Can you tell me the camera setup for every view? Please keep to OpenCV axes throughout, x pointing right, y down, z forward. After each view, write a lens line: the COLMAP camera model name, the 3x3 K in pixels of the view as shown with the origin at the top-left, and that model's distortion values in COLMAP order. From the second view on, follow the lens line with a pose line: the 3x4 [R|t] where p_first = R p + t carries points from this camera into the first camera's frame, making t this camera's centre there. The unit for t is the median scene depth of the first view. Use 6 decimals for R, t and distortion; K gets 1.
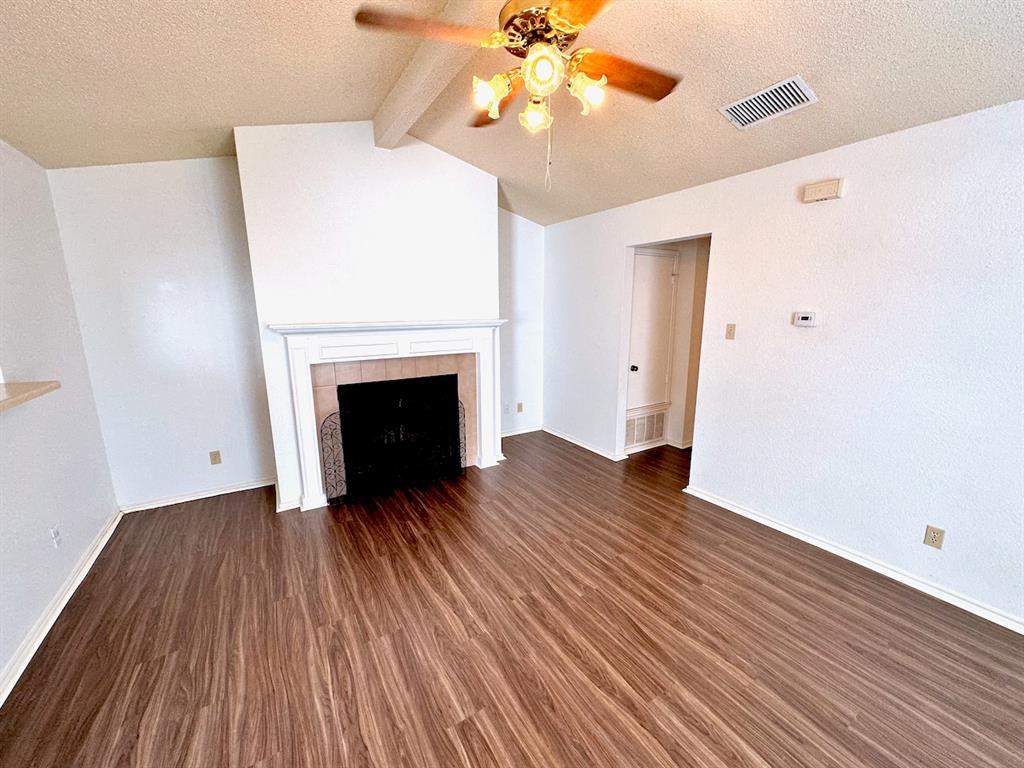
lens RADIAL K [[406.9, 0, 512.0], [0, 406.9, 384.0], [0, 0, 1]] dist [-0.001290, 0.000100]
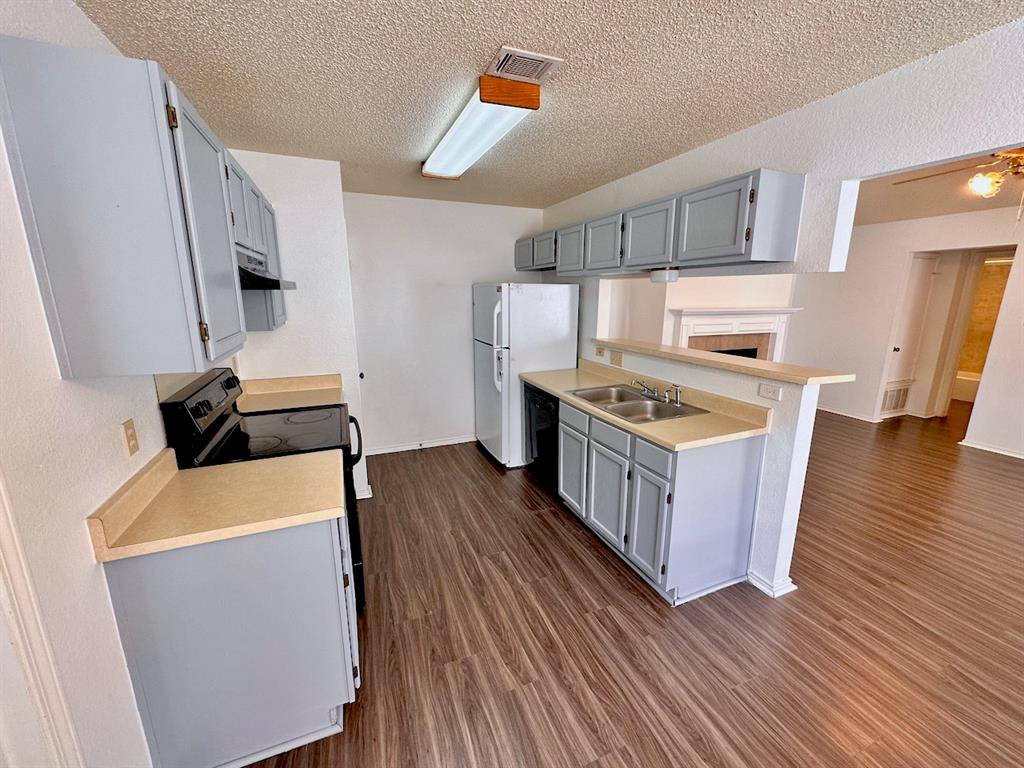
lens RADIAL K [[406.9, 0, 512.0], [0, 406.9, 384.0], [0, 0, 1]] dist [-0.001290, 0.000100]
pose [[0.986726, 0.046298, -0.155657, -0.717674], [-0.042494, 0.998713, 0.027684, 0.089288], [0.156738, -0.020702, 0.987423, -0.453101]]
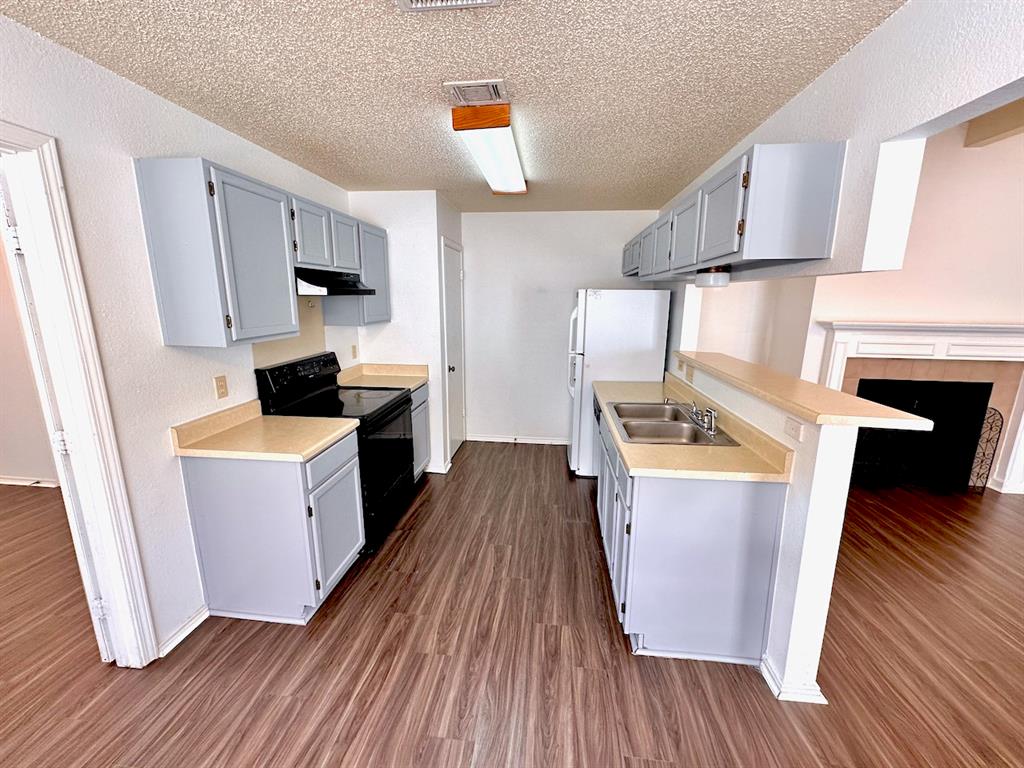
lens RADIAL K [[406.9, 0, 512.0], [0, 406.9, 384.0], [0, 0, 1]] dist [-0.001290, 0.000100]
pose [[0.790749, 0.140813, -0.595724, -0.441886], [-0.134318, 0.989379, 0.055571, 0.069928], [0.597222, 0.036074, 0.801264, -0.367506]]
